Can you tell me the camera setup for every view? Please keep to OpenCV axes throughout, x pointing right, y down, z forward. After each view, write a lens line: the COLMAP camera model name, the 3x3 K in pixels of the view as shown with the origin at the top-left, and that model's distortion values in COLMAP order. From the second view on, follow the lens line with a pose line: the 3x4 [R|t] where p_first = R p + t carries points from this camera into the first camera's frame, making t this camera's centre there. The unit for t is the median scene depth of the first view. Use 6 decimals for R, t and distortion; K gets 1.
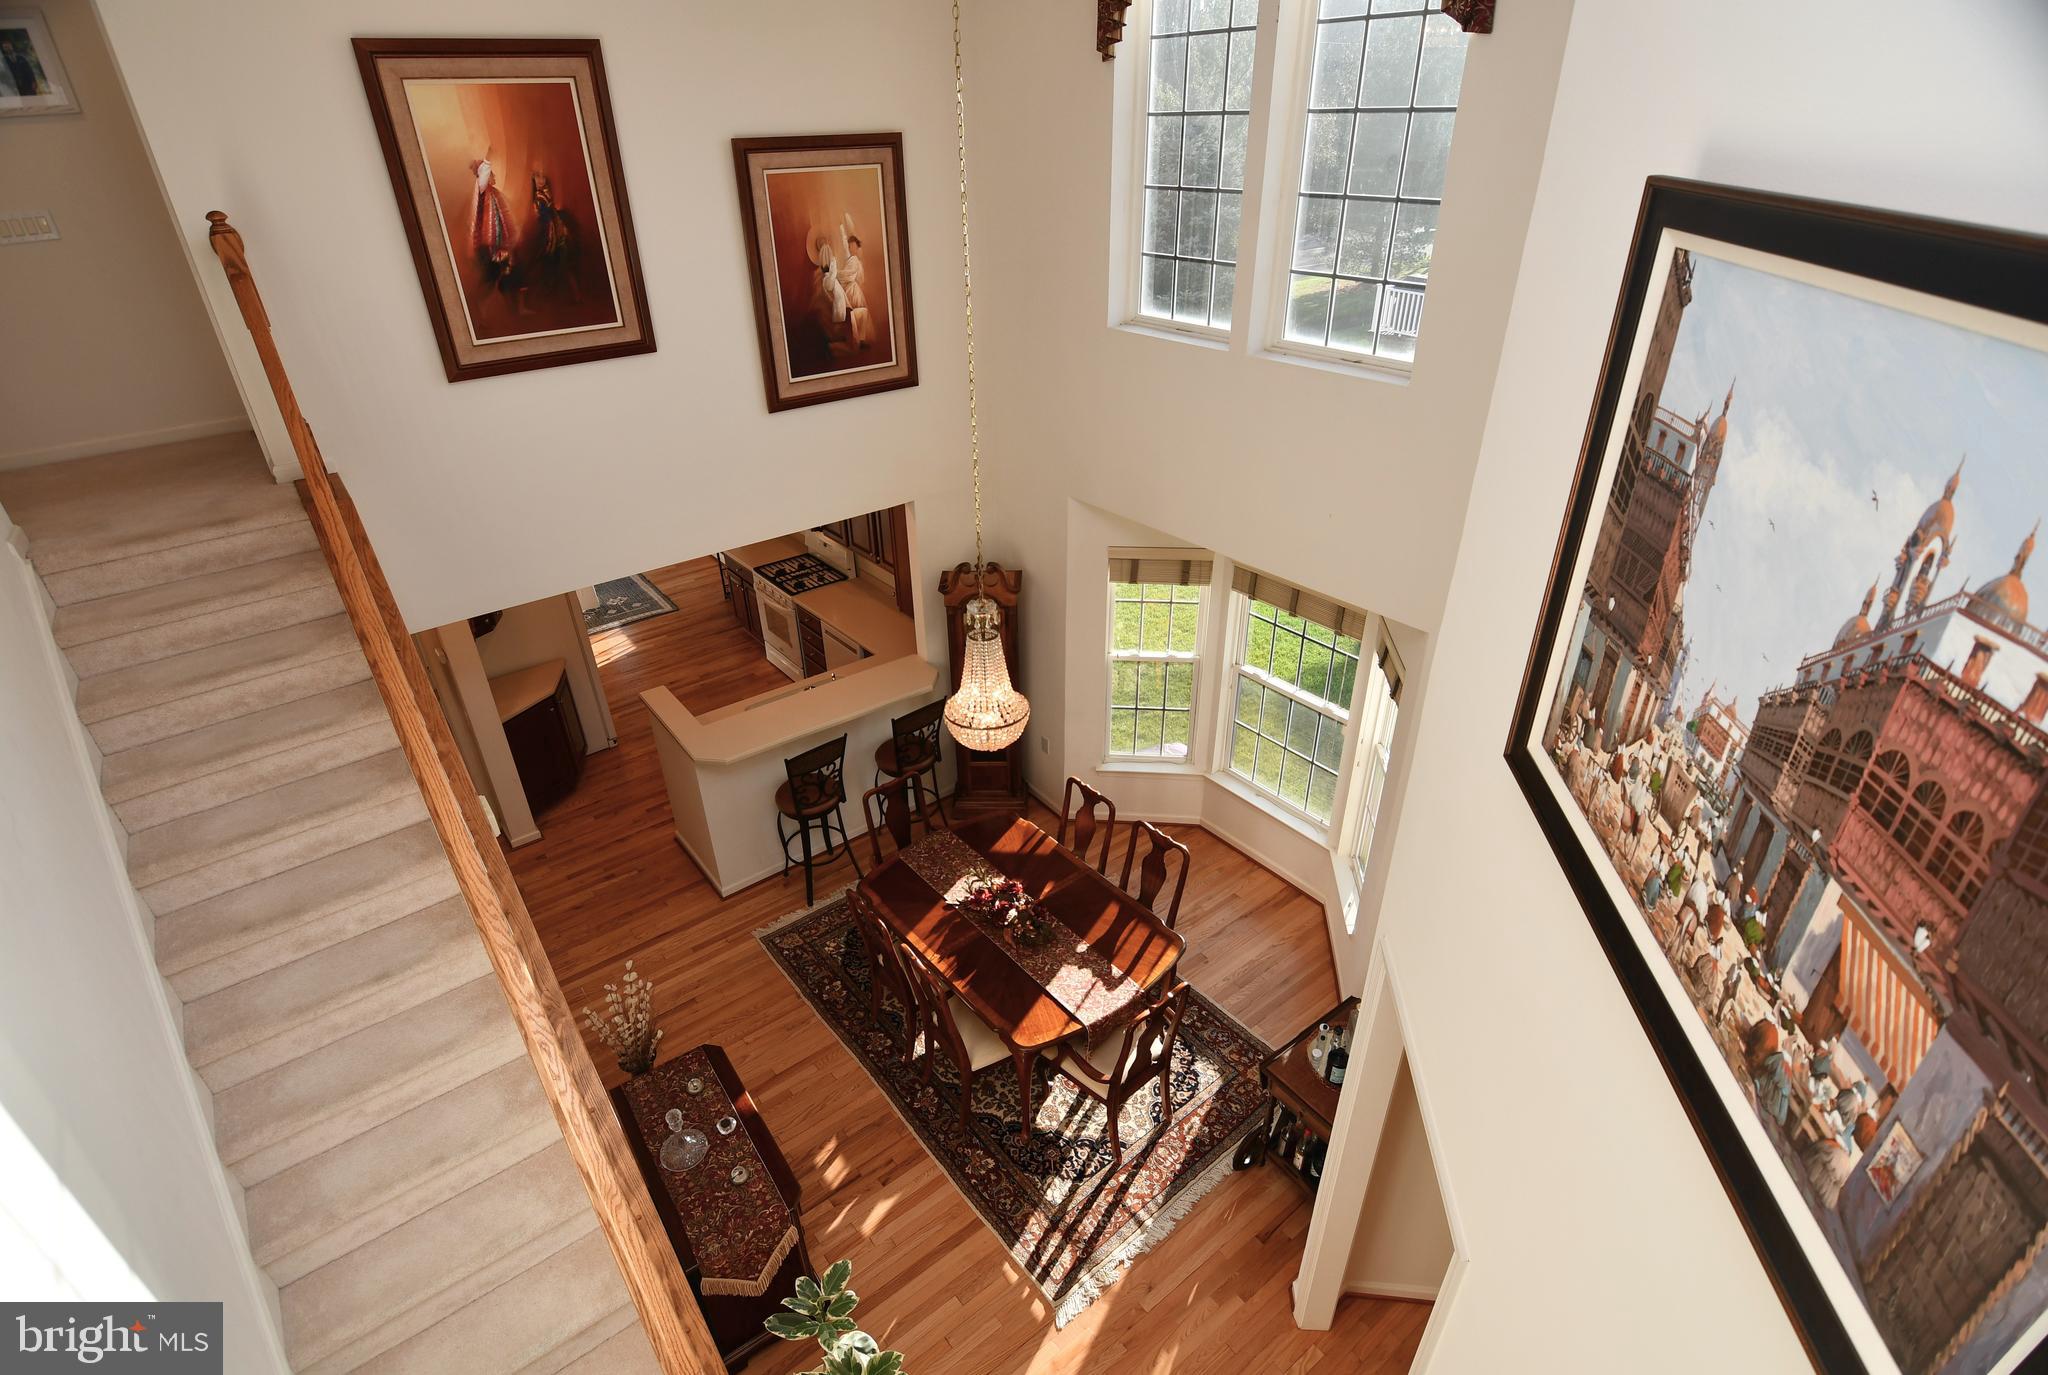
lens RADIAL K [[1011.2, 0, 1022.6], [0, 1011.2, 695.6], [0, 0, 1]] dist [-0.015333, -0.008282]
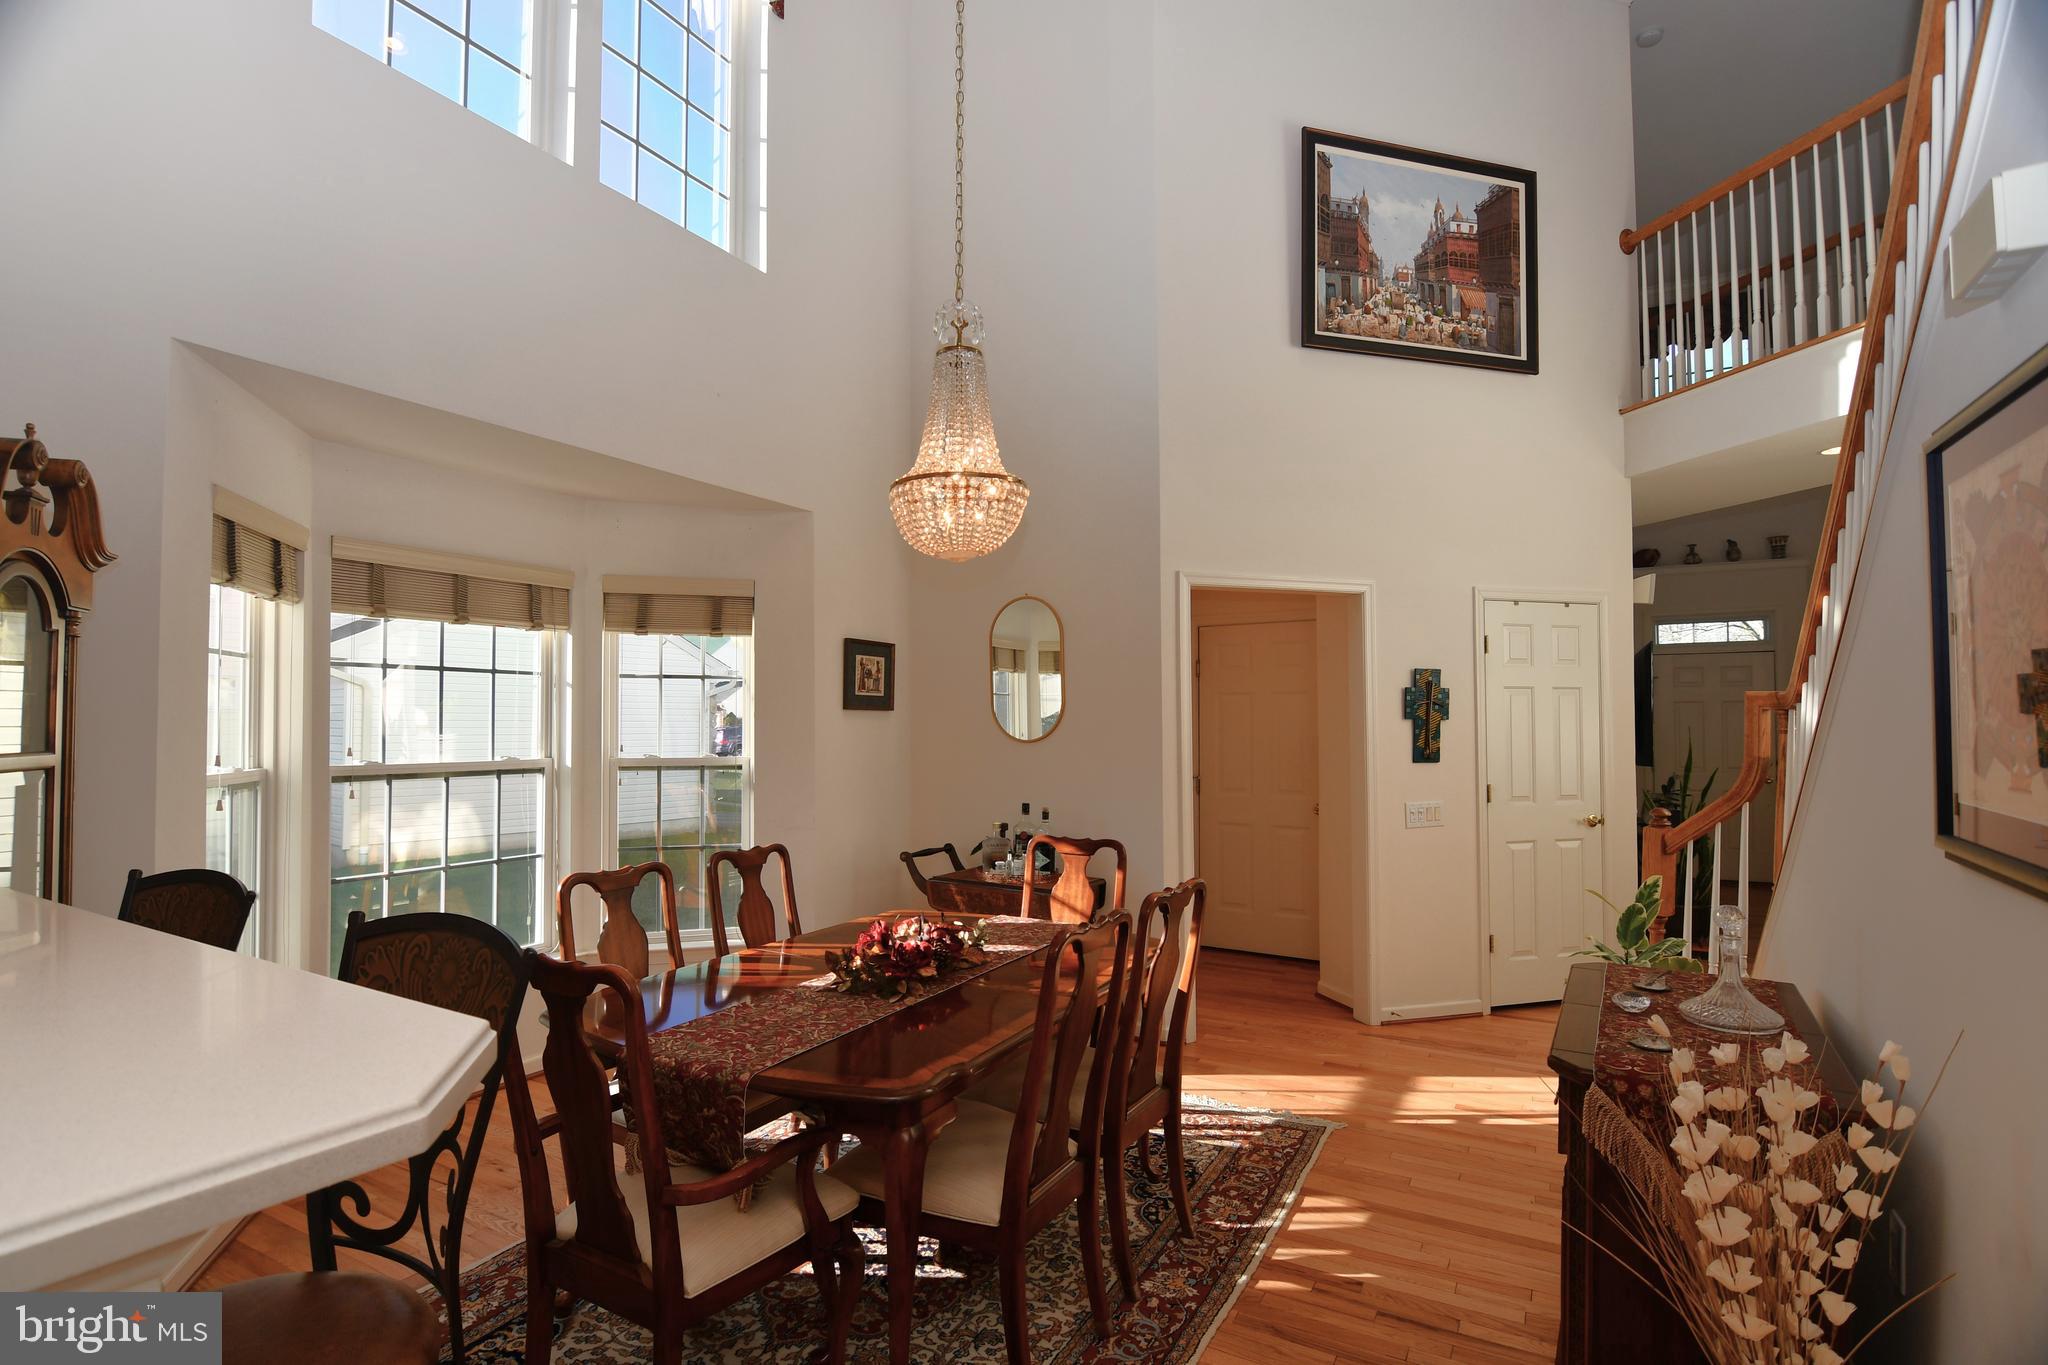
lens RADIAL K [[1011.2, 0, 986.5], [0, 1011.2, 693.4], [0, 0, 1]] dist [-0.015333, -0.008282]
pose [[-0.377935, 0.042911, 0.924837, -0.518445], [0.468941, 0.870181, 0.151257, 0.024154], [-0.798285, 0.490860, -0.348995, 1.065753]]
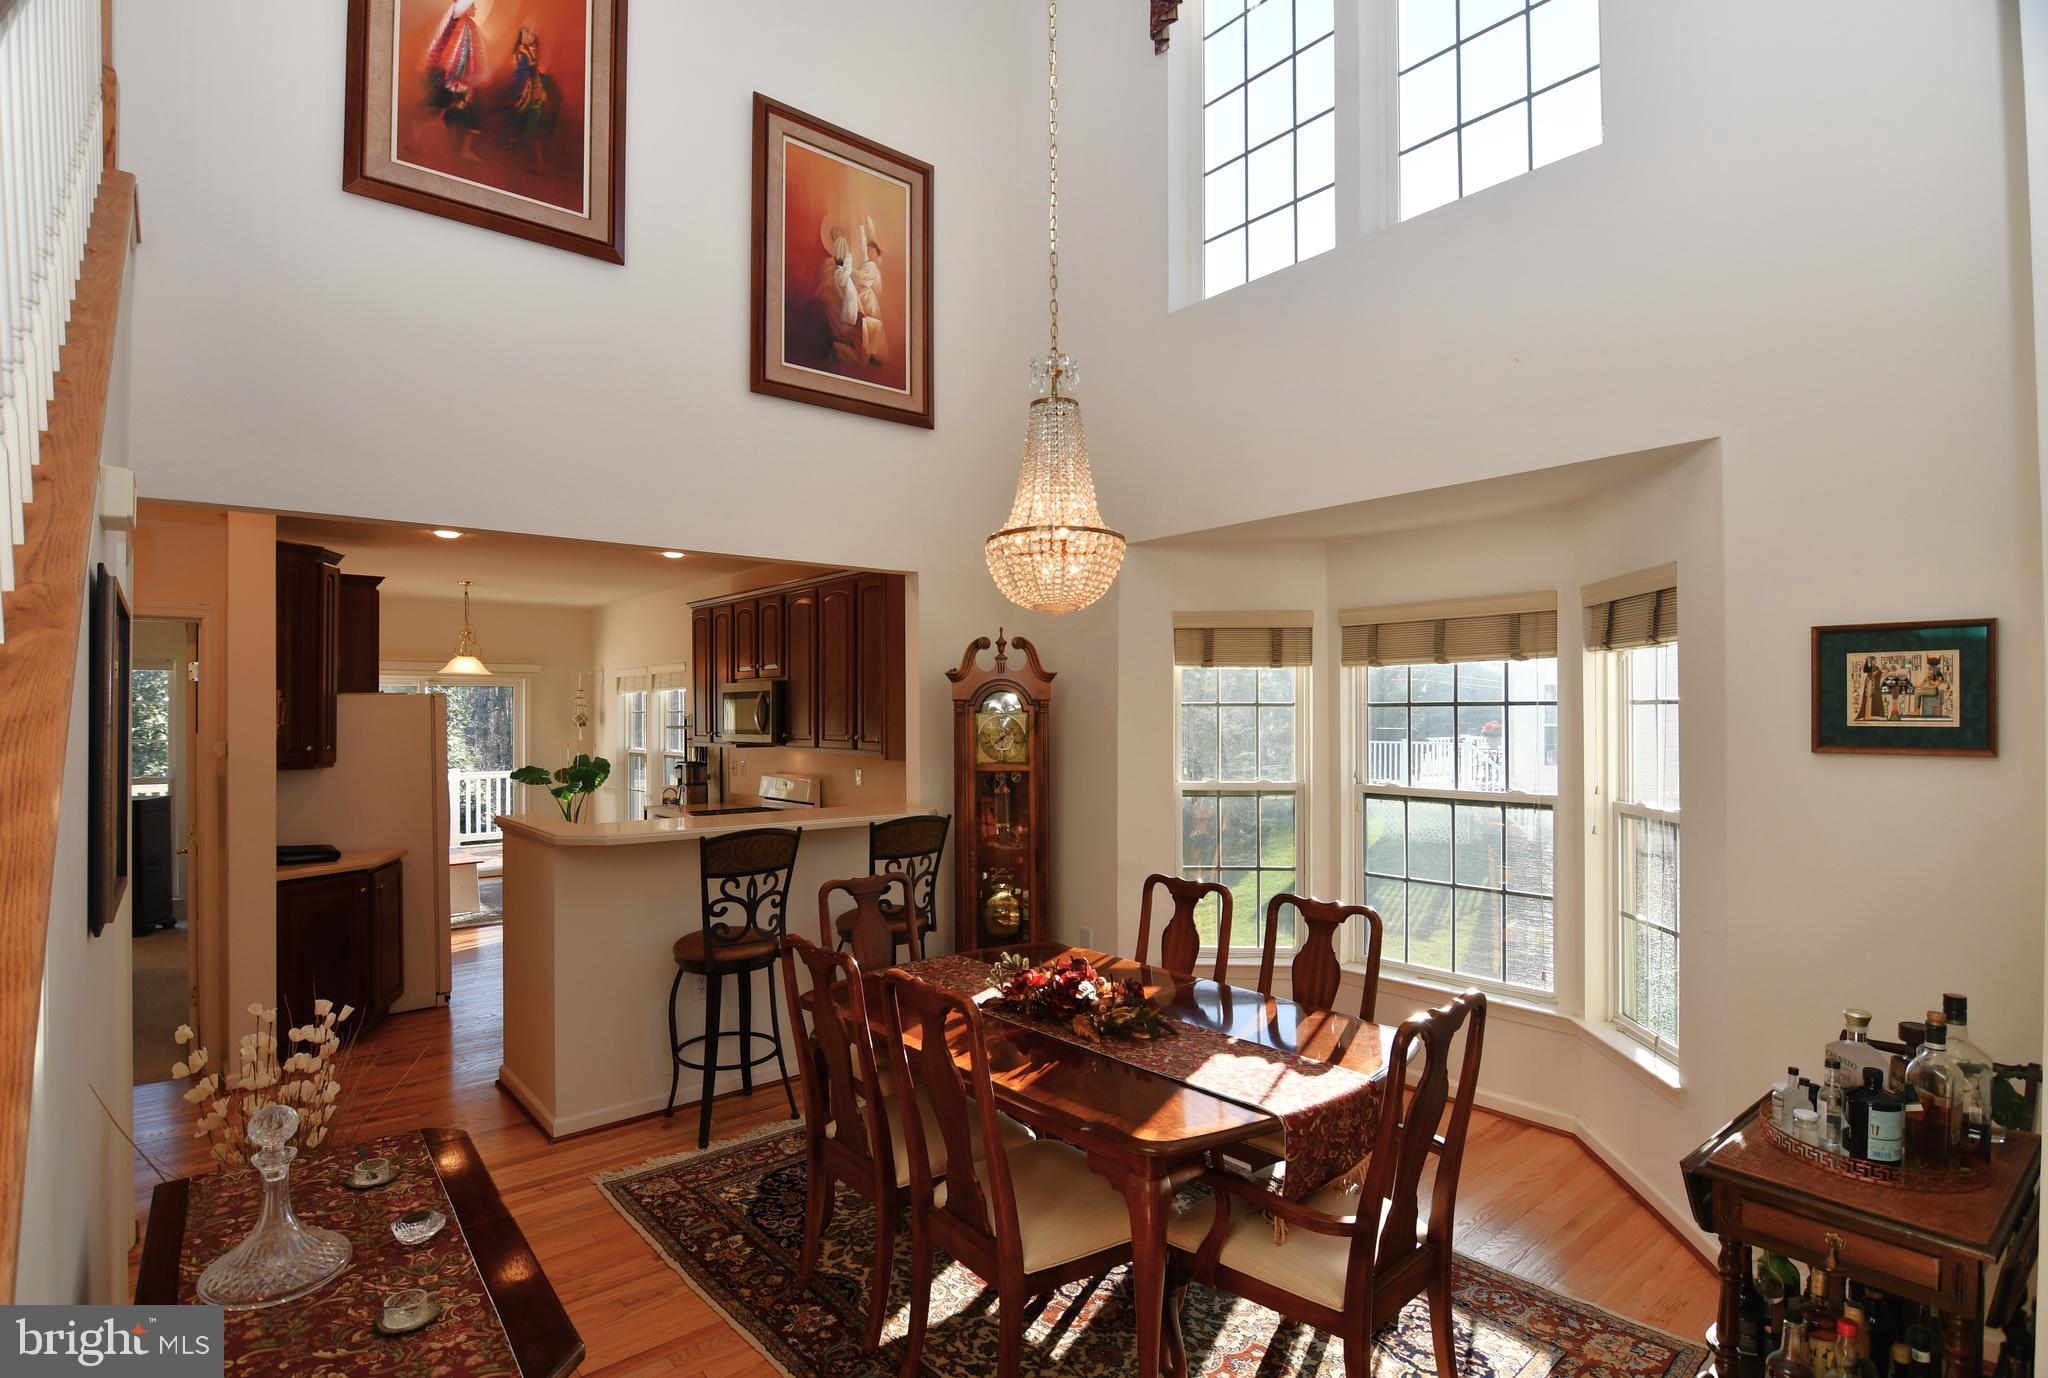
lens RADIAL K [[1011.2, 0, 1018.7], [0, 1011.2, 701.7], [0, 0, 1]] dist [-0.015333, -0.008282]
pose [[0.999111, 0.017662, 0.038268, -0.067380], [0.004439, 0.858818, -0.512262, 0.342753], [-0.041913, 0.511976, 0.857977, 0.440891]]
